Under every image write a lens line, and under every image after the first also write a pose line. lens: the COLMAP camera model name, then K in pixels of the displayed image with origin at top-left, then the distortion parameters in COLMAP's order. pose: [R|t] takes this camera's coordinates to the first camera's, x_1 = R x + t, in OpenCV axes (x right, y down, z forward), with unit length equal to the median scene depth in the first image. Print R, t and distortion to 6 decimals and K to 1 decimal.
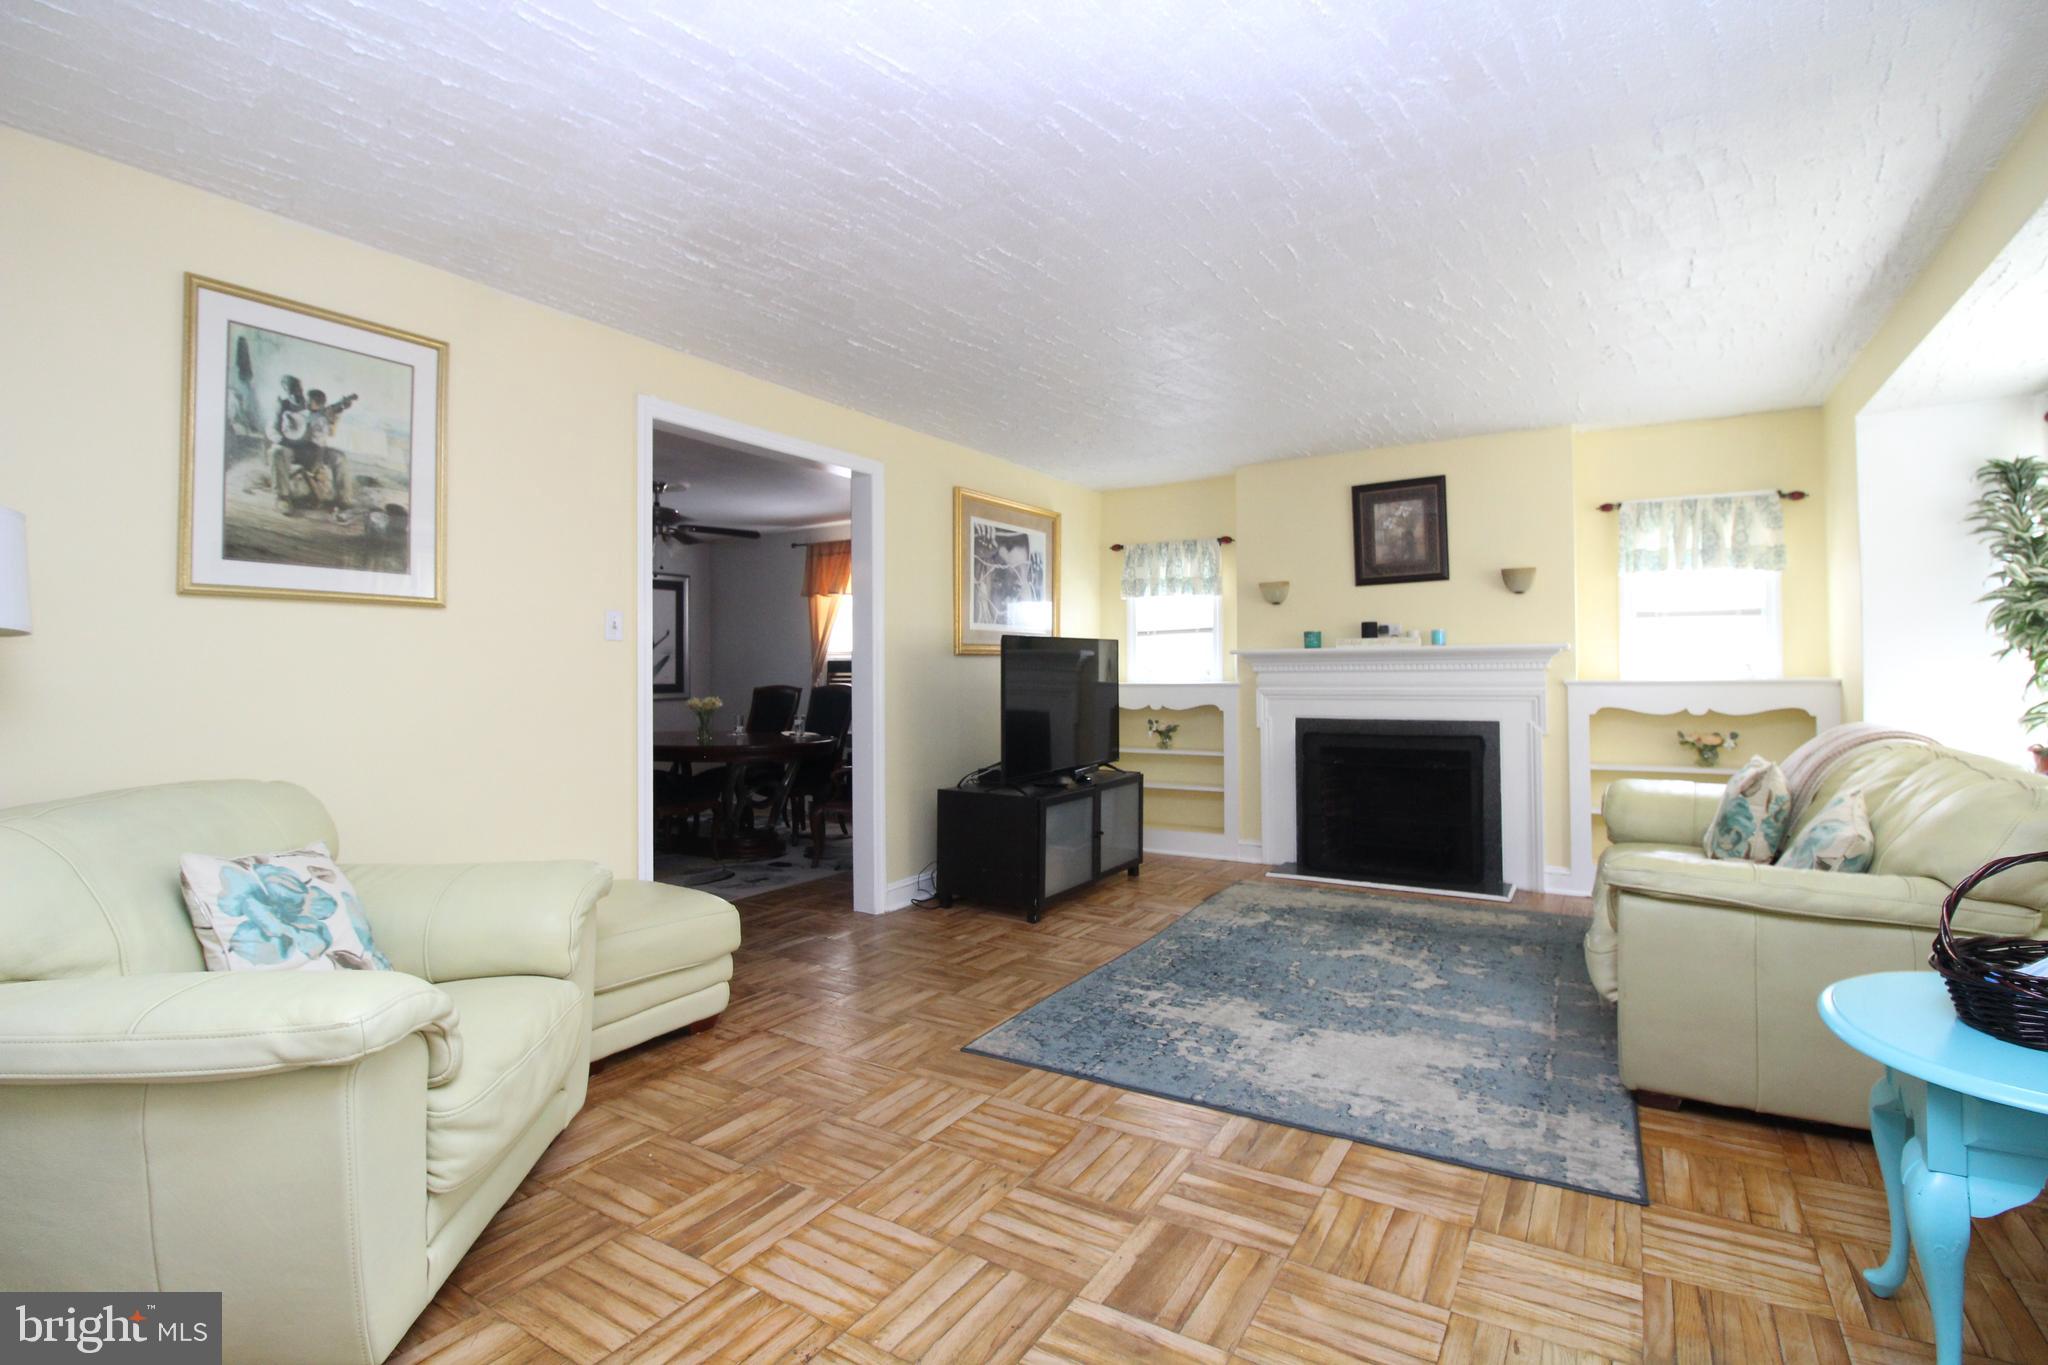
lens RADIAL K [[948.2, 0, 1027.8], [0, 948.2, 669.5], [0, 0, 1]] dist [-0.003574, -0.011724]
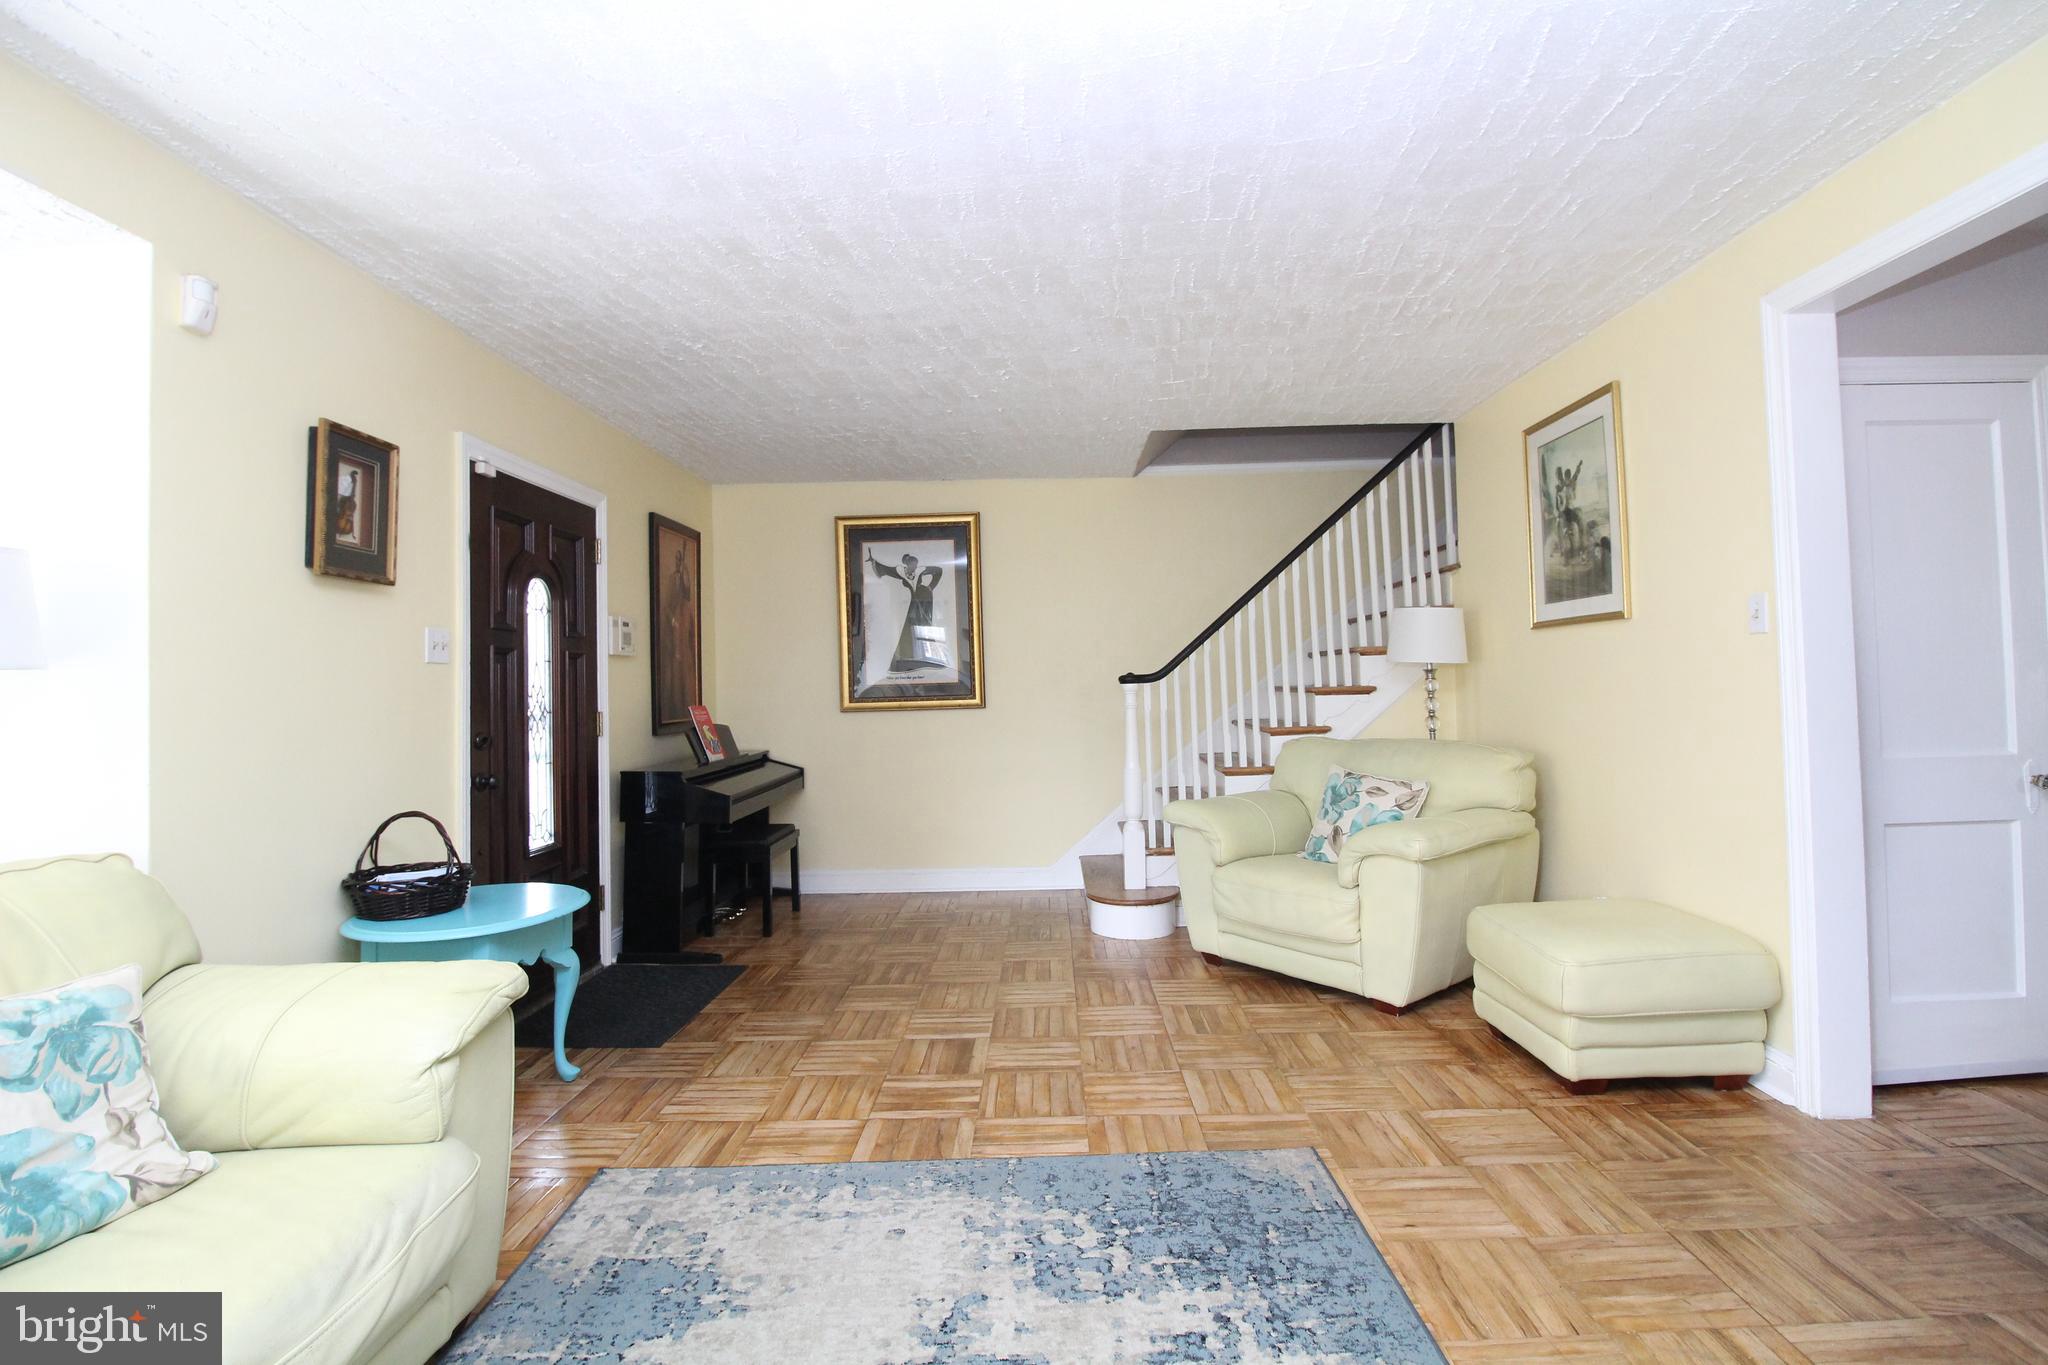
lens RADIAL K [[948.2, 0, 1042.0], [0, 948.2, 659.4], [0, 0, 1]] dist [-0.003574, -0.011724]
pose [[-0.850403, 0.010244, -0.526033, 0.558098], [0.031406, 0.999016, -0.031317, -0.003598], [0.525194, -0.043153, -0.849887, 1.598347]]
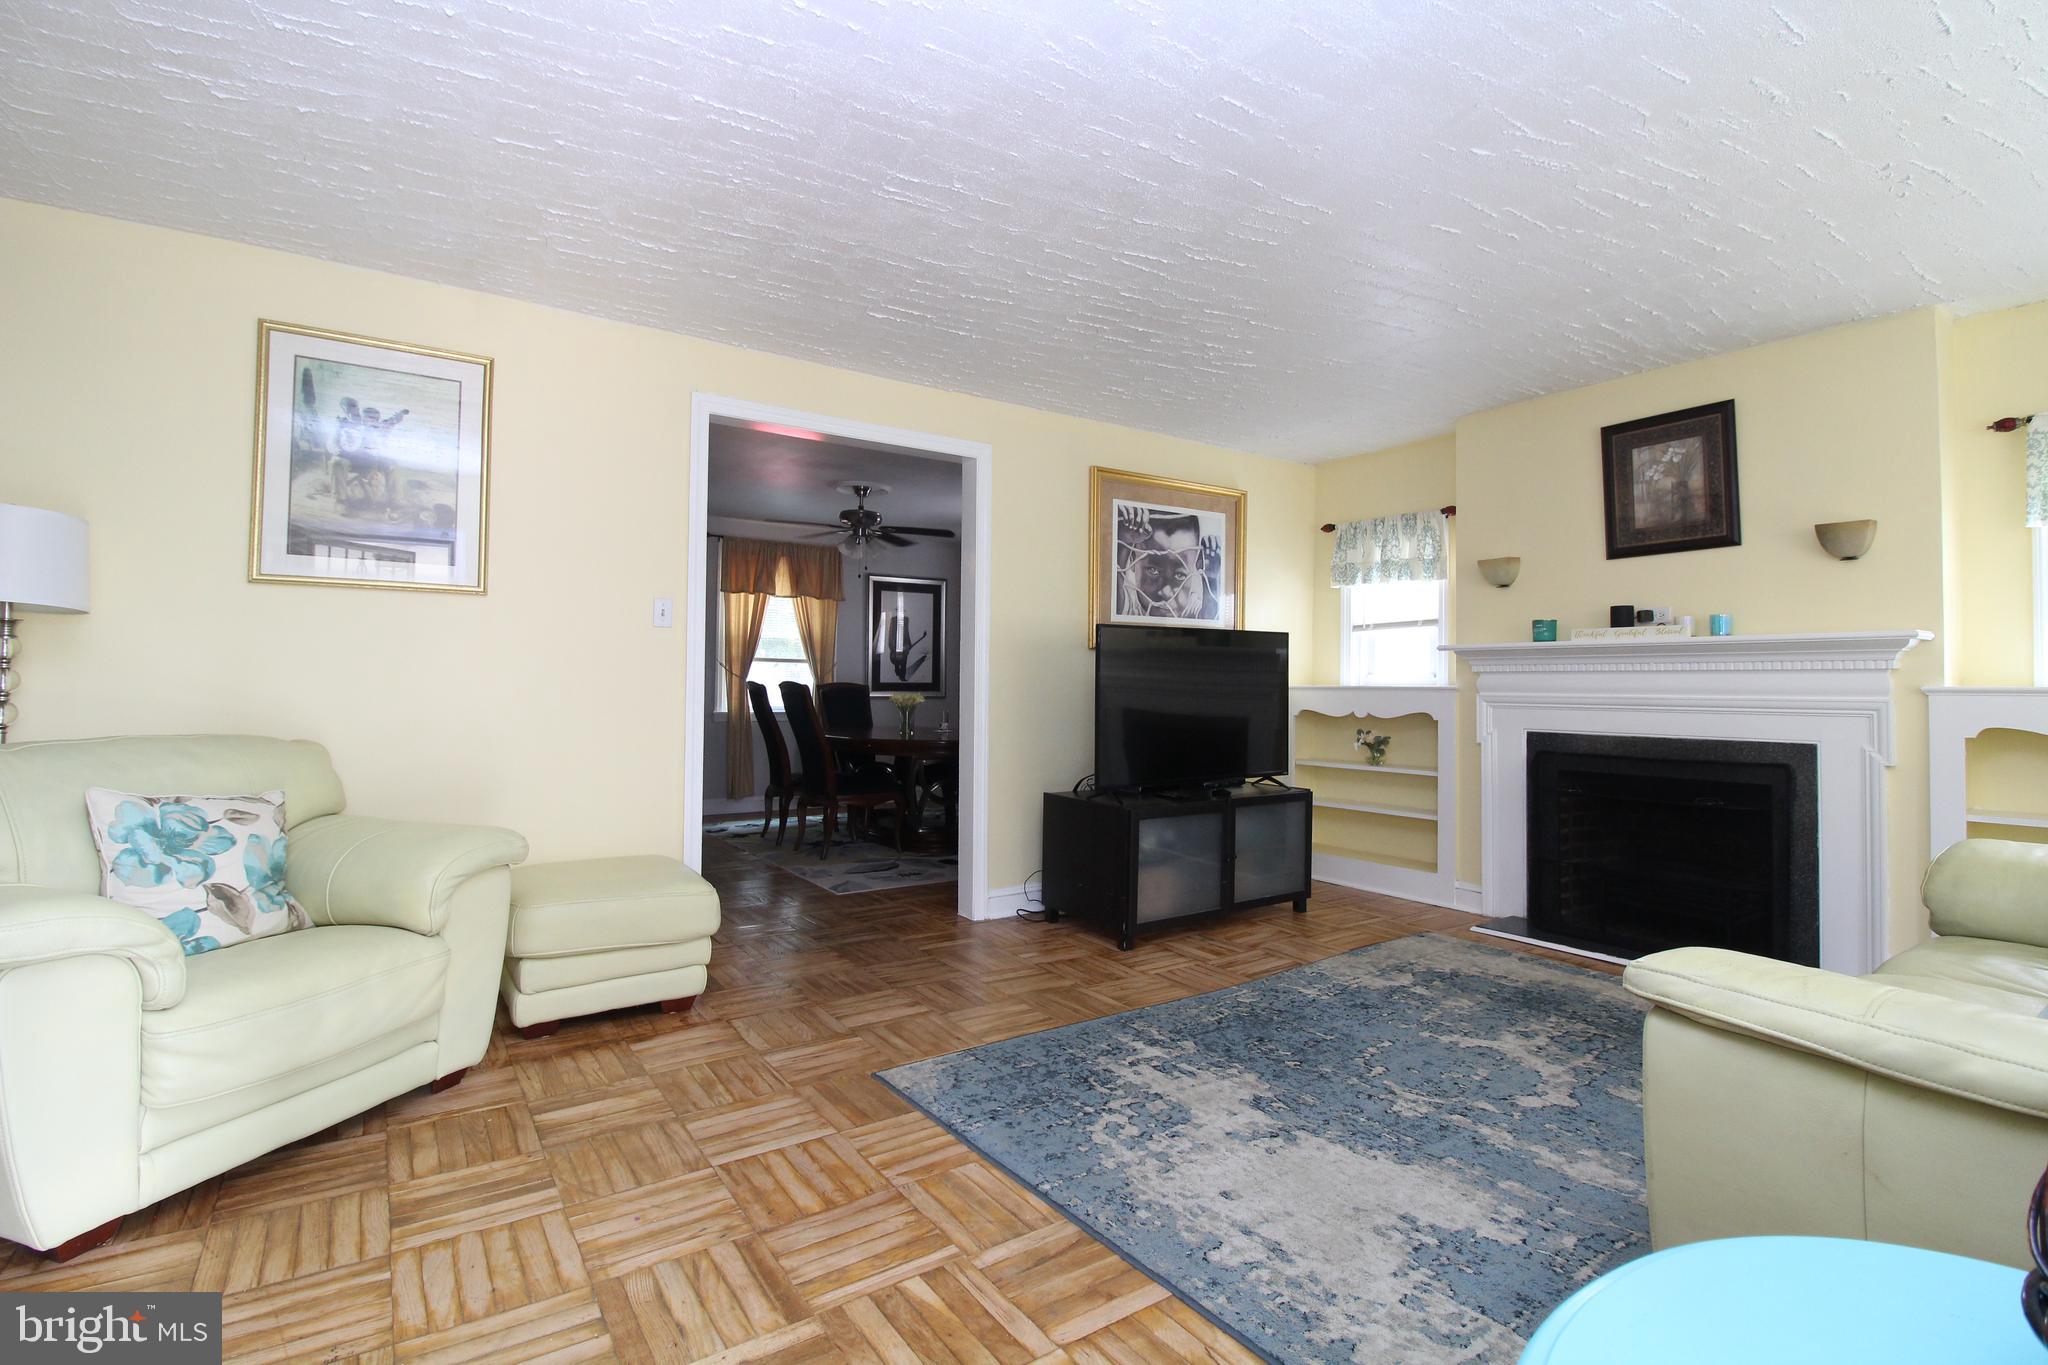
lens RADIAL K [[948.2, 0, 1026.5], [0, 948.2, 676.8], [0, 0, 1]] dist [-0.003574, -0.011724]
pose [[0.916491, 0.012645, -0.399856, 0.420117], [-0.014289, 0.999897, -0.001130, 0.023274], [0.399801, 0.006749, 0.916577, 0.233383]]
